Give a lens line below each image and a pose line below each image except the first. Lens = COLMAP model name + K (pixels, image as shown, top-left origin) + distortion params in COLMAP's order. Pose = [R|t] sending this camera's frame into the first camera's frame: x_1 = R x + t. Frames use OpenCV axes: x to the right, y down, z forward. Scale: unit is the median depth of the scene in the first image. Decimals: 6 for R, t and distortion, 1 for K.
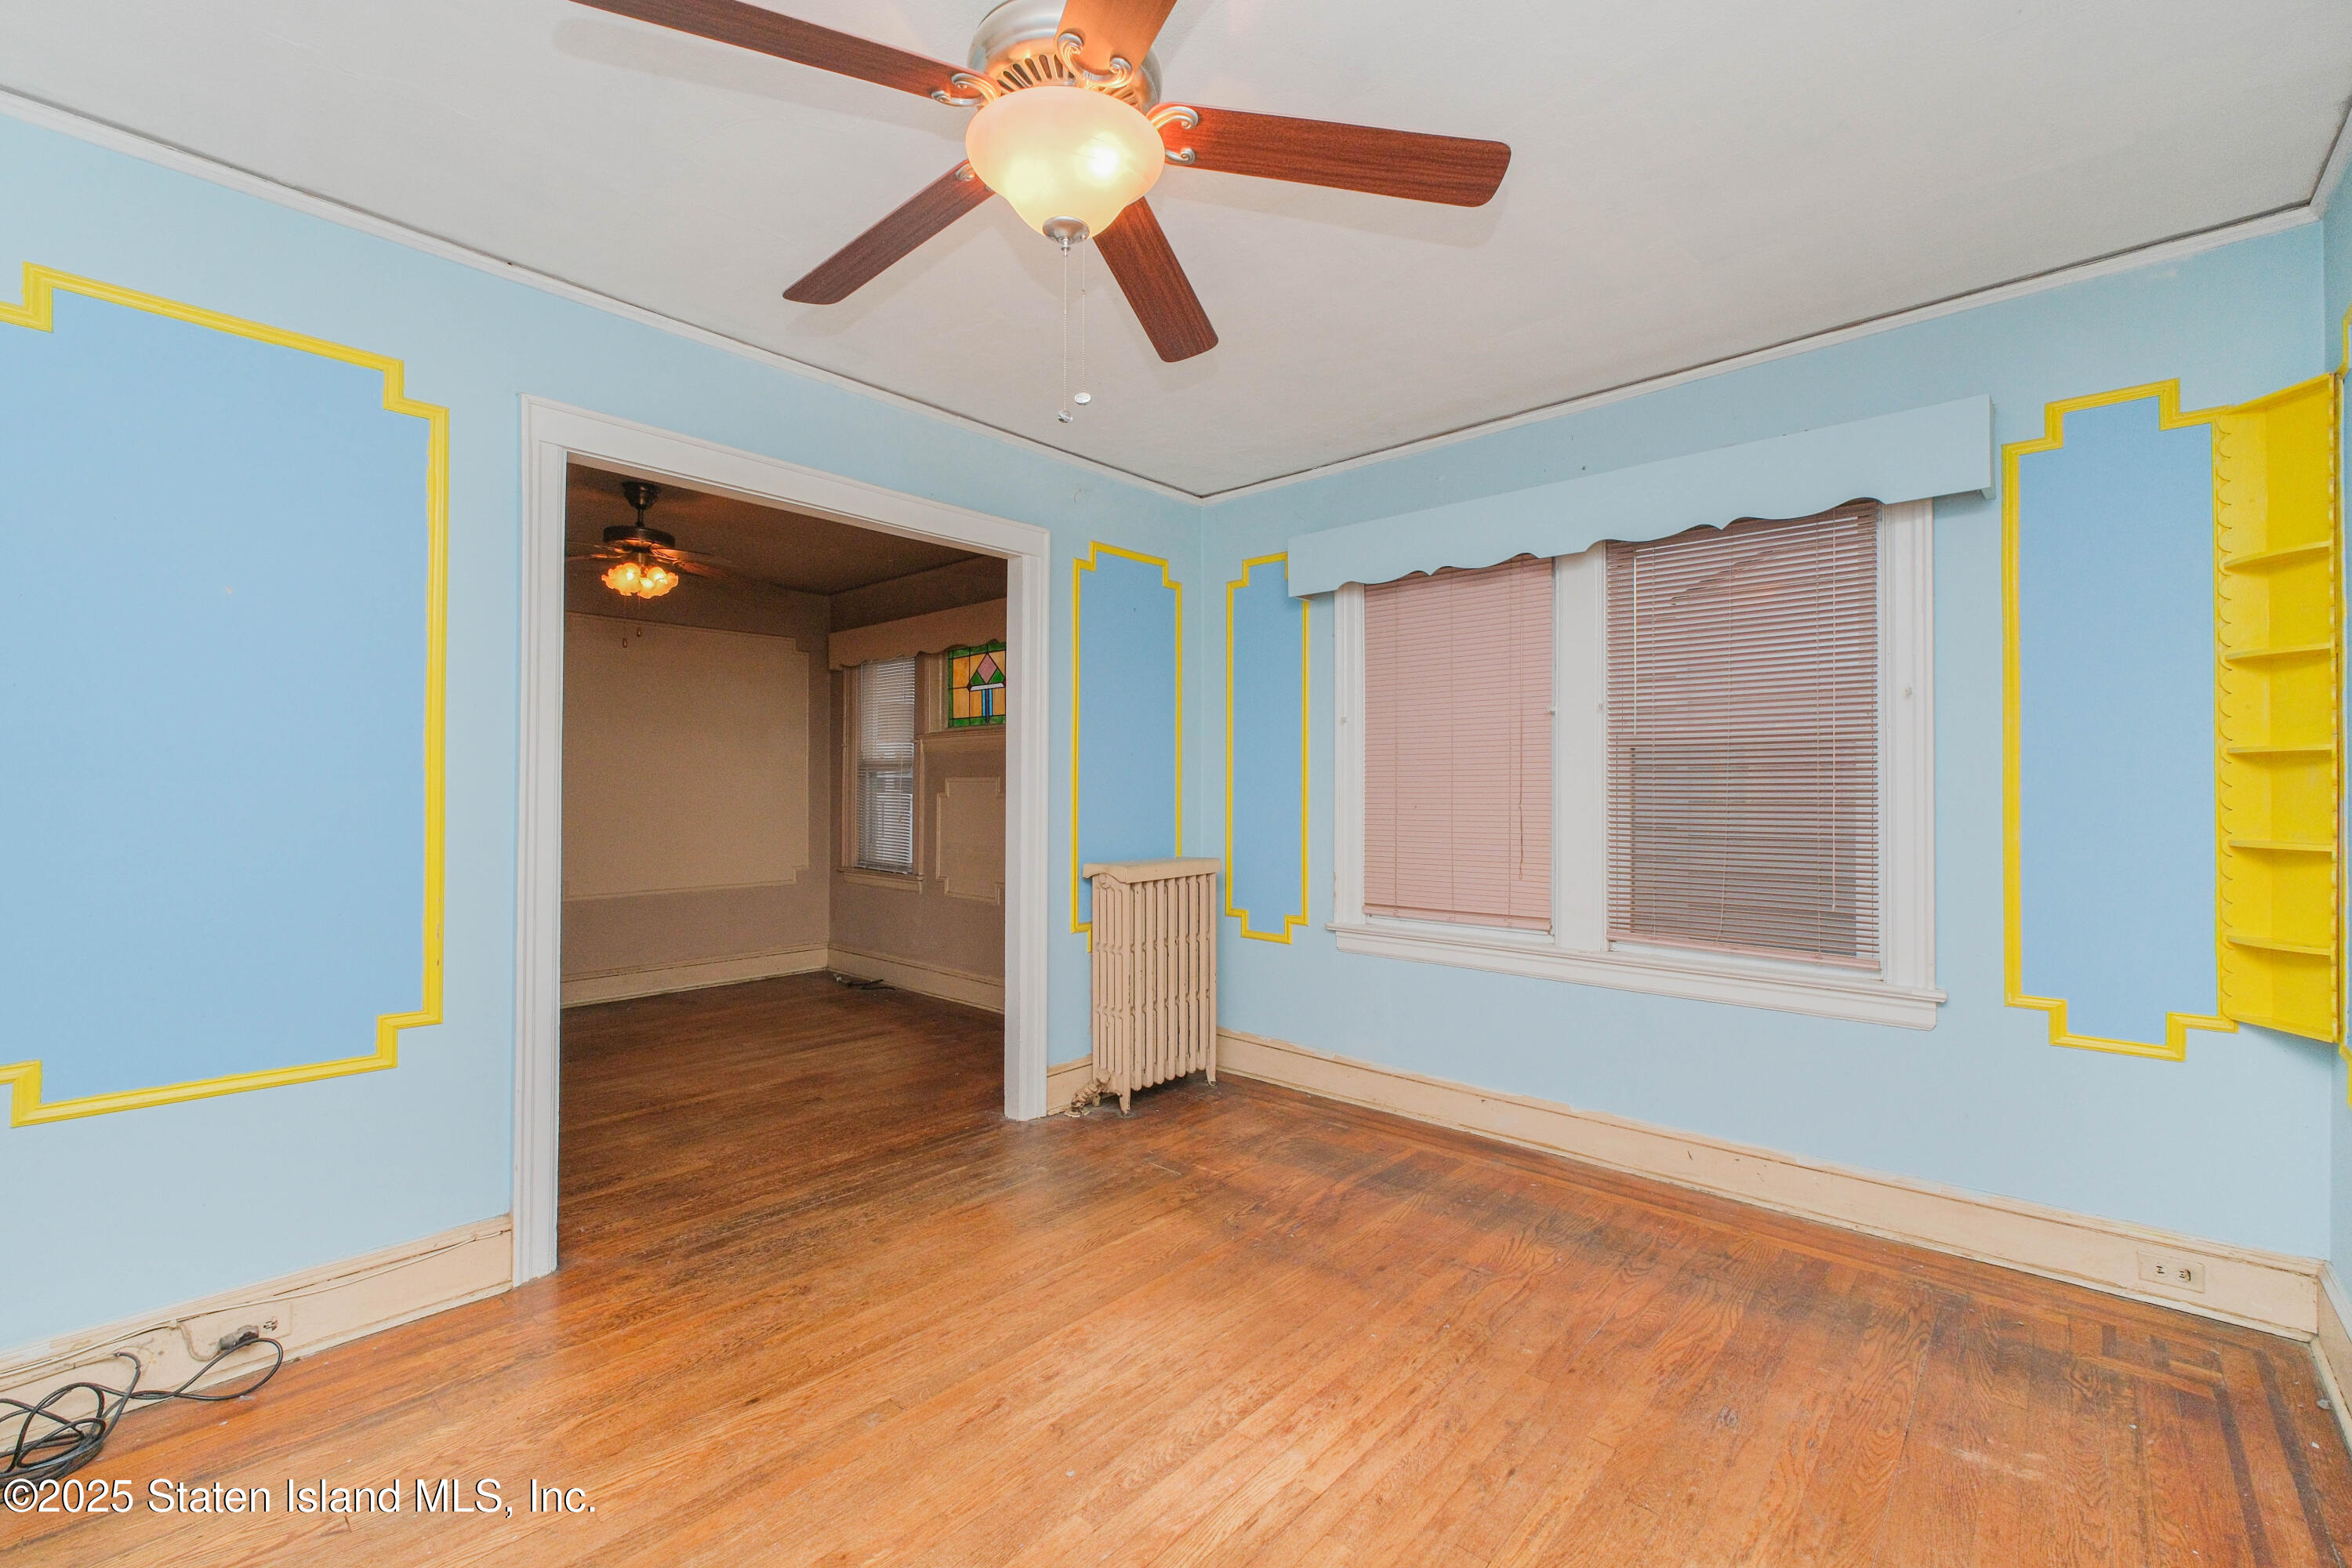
lens RADIAL K [[975.0, 0, 1168.5], [0, 975.0, 777.1], [0, 0, 1]] dist [-0.003296, 0.000093]
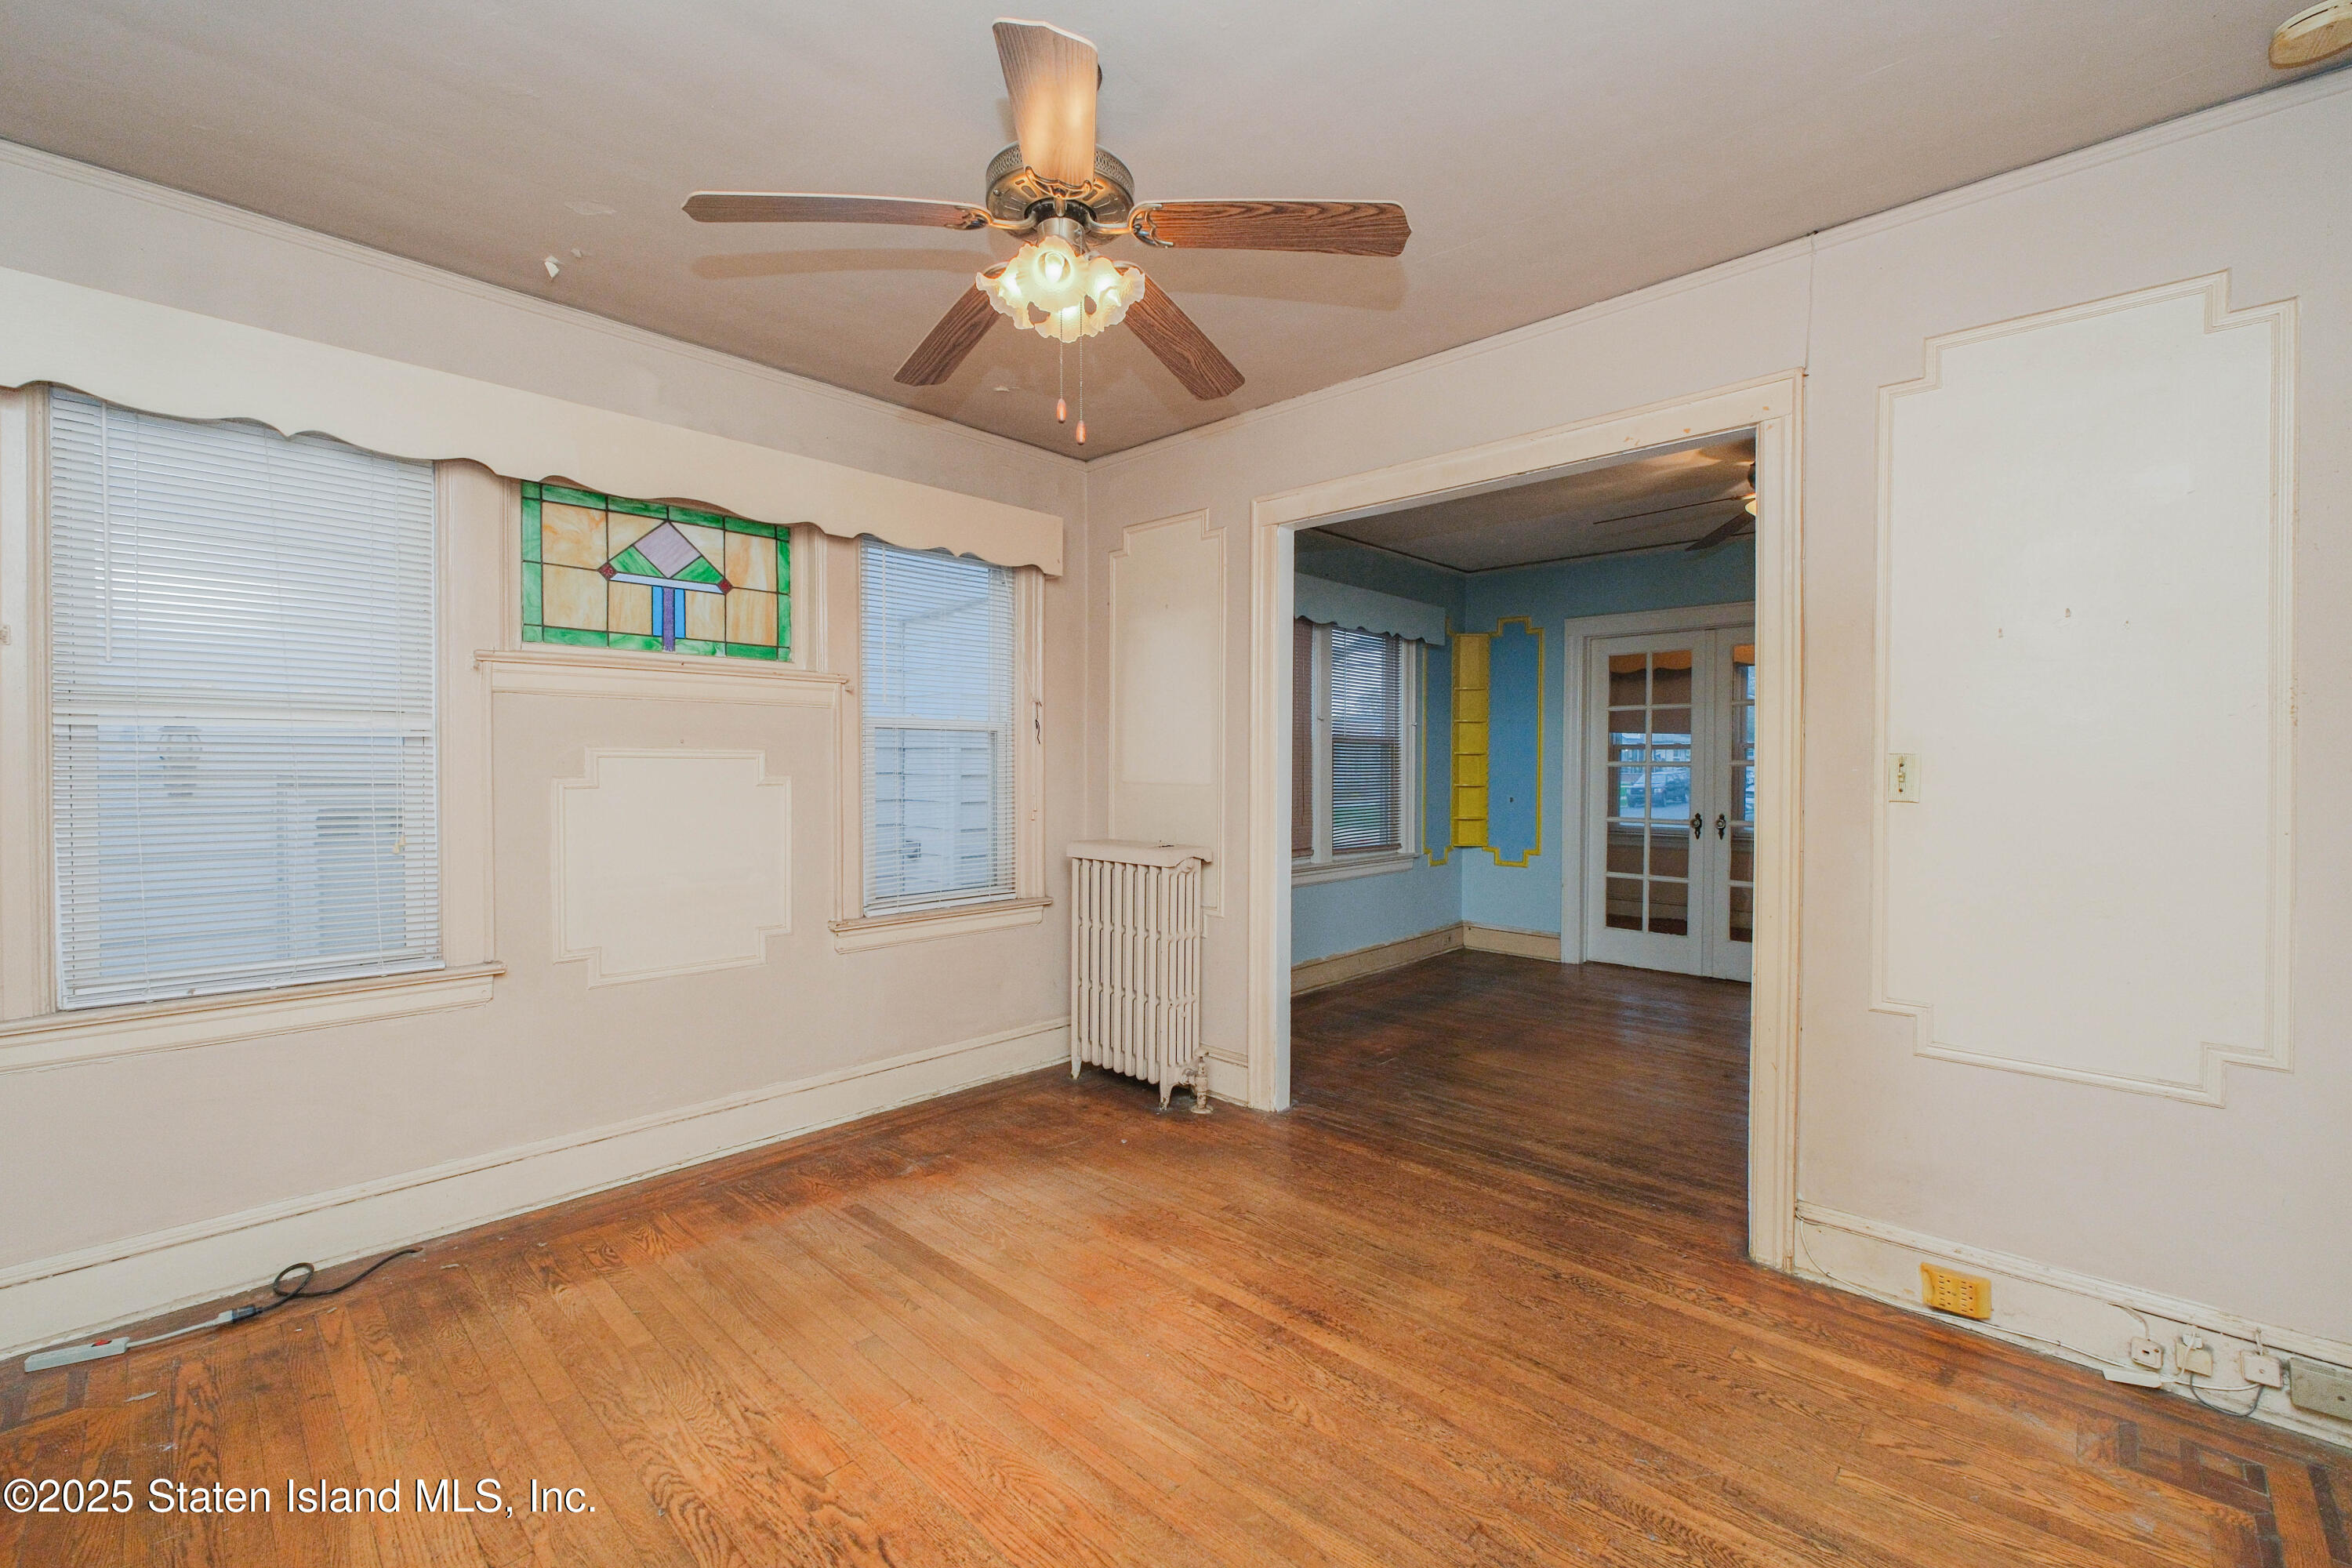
lens RADIAL K [[986.4, 0, 1179.0], [0, 986.4, 772.0], [0, 0, 1]] dist [0.010614, 0.000142]
pose [[0.023678, -0.015404, 0.999601, -1.370174], [-0.014705, 0.999768, 0.015755, -0.000522], [-0.999611, -0.015073, 0.023446, 1.299180]]
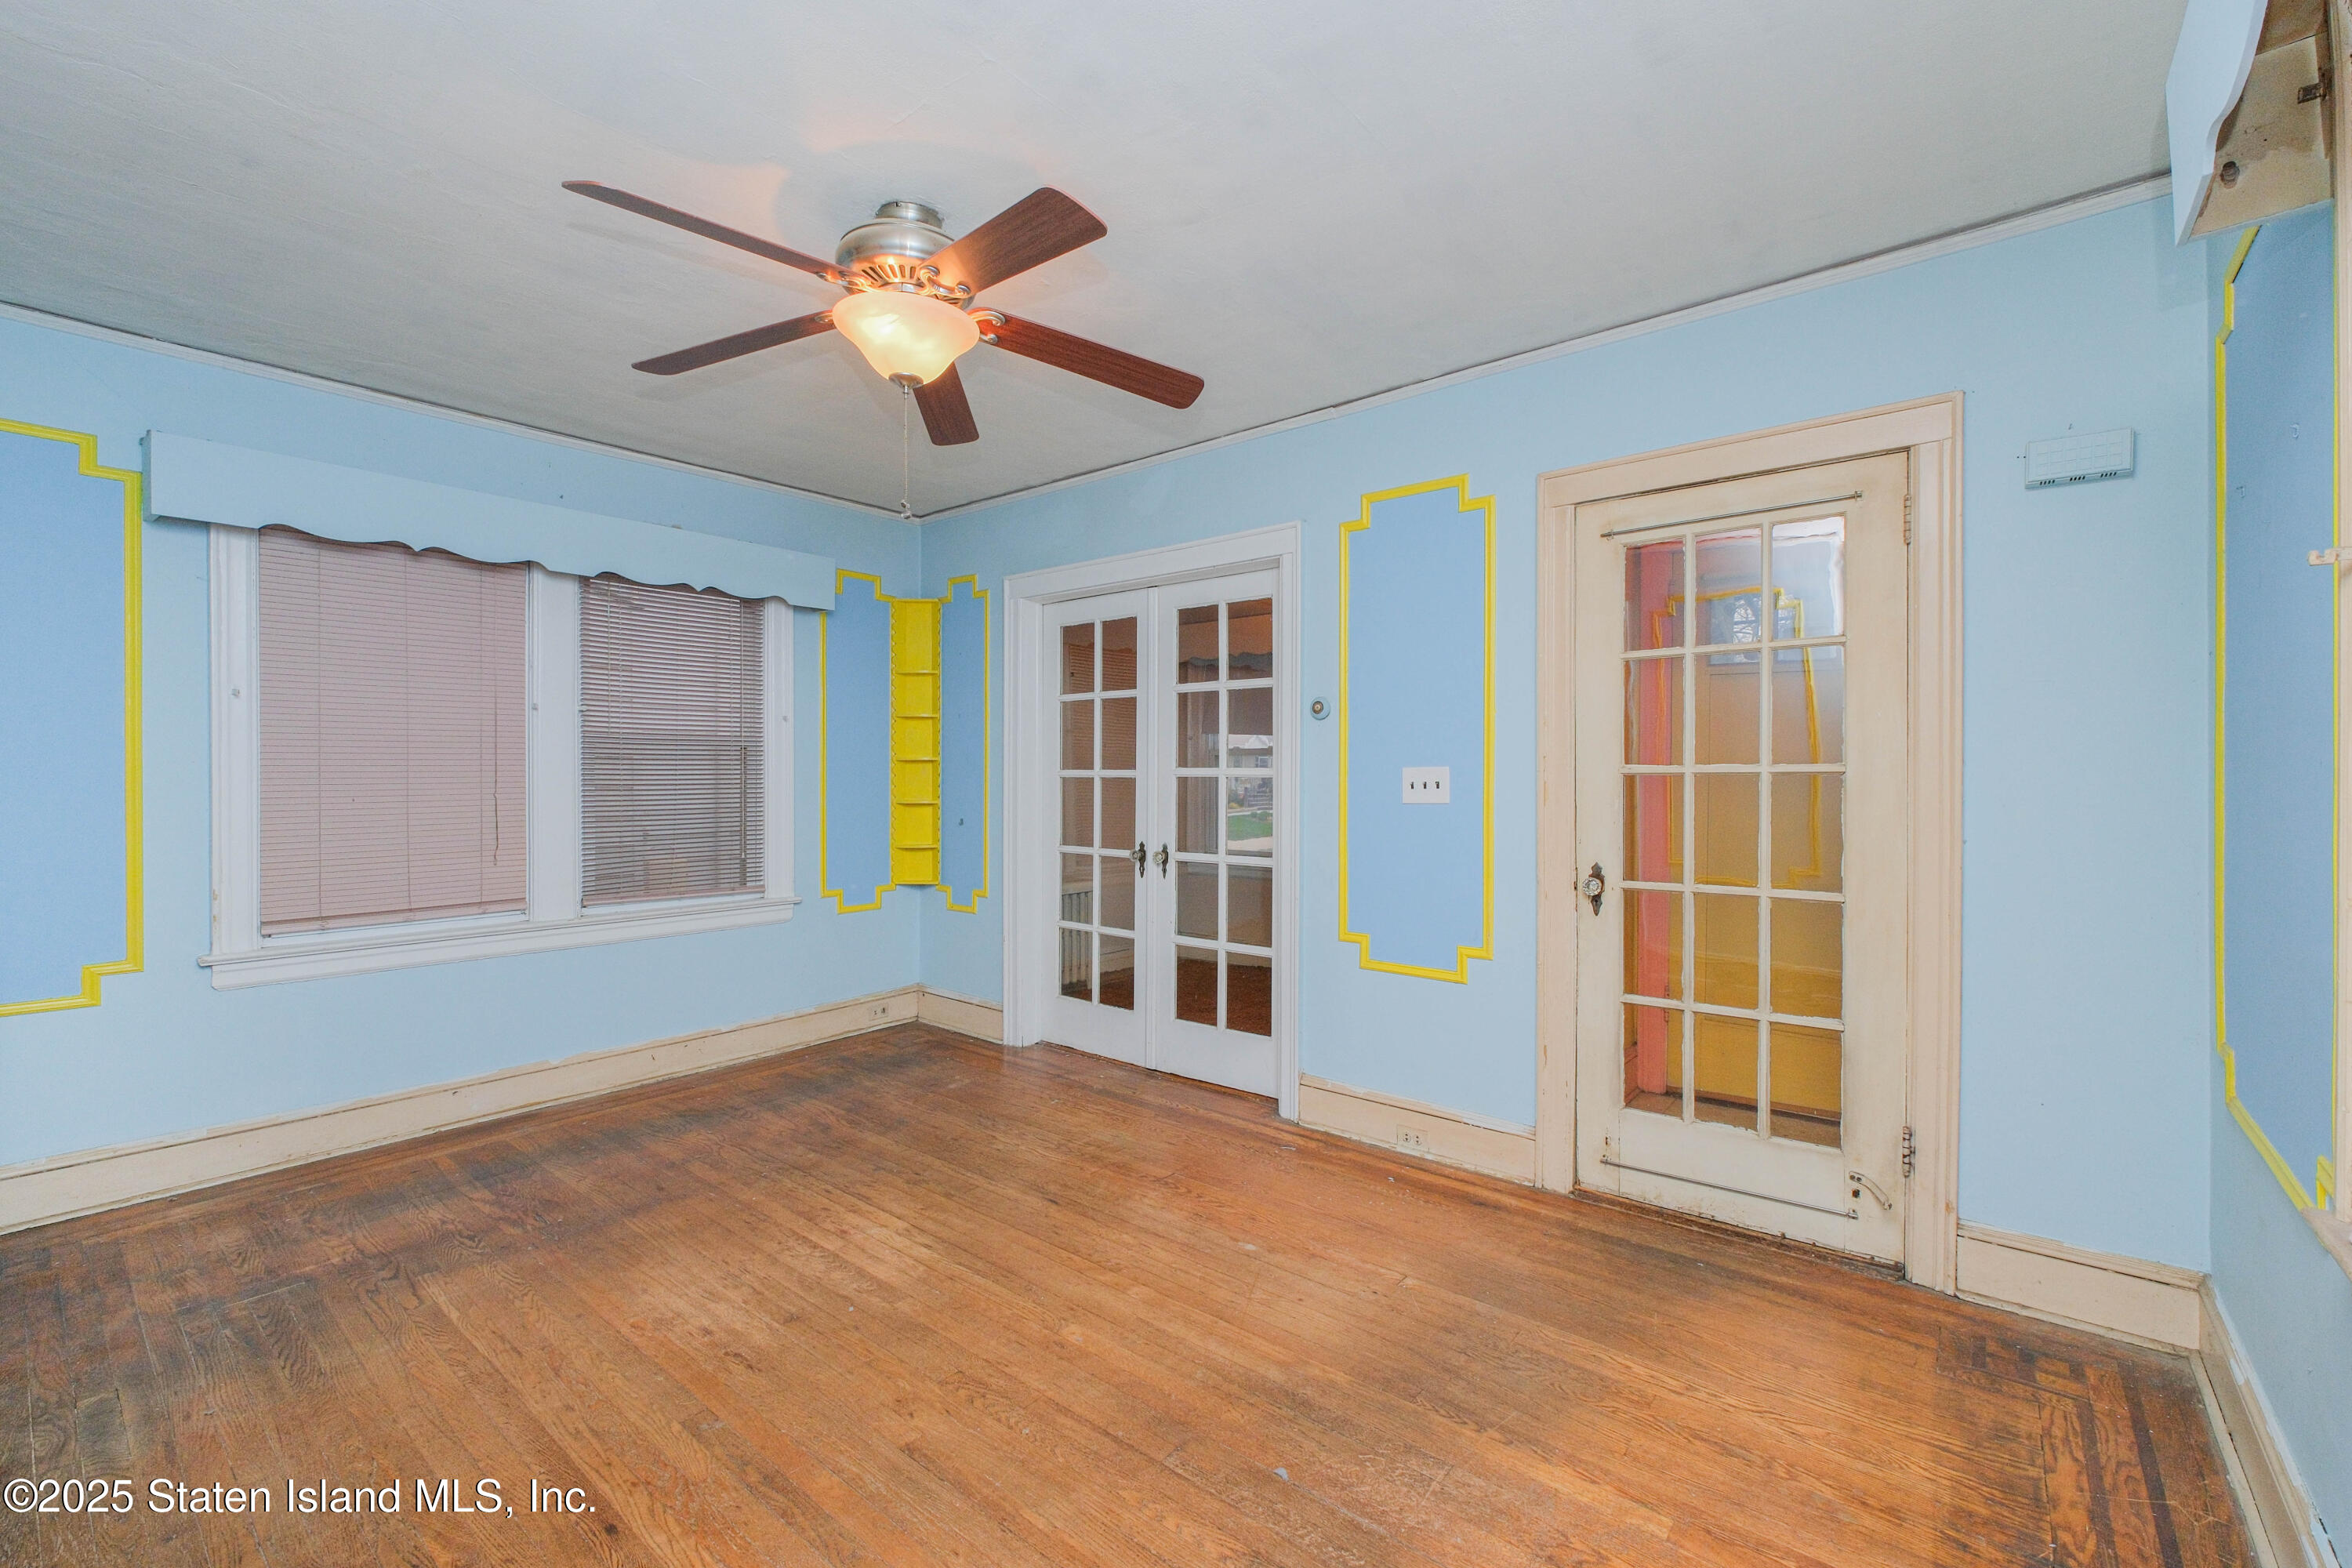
lens RADIAL K [[975.0, 0, 1168.5], [0, 975.0, 777.1], [0, 0, 1]] dist [-0.003296, 0.000093]
pose [[-0.035580, -0.005470, 0.999352, -0.795149], [-0.008621, 0.999949, 0.005167, -0.001575], [-0.999330, -0.008431, -0.035625, 0.356148]]
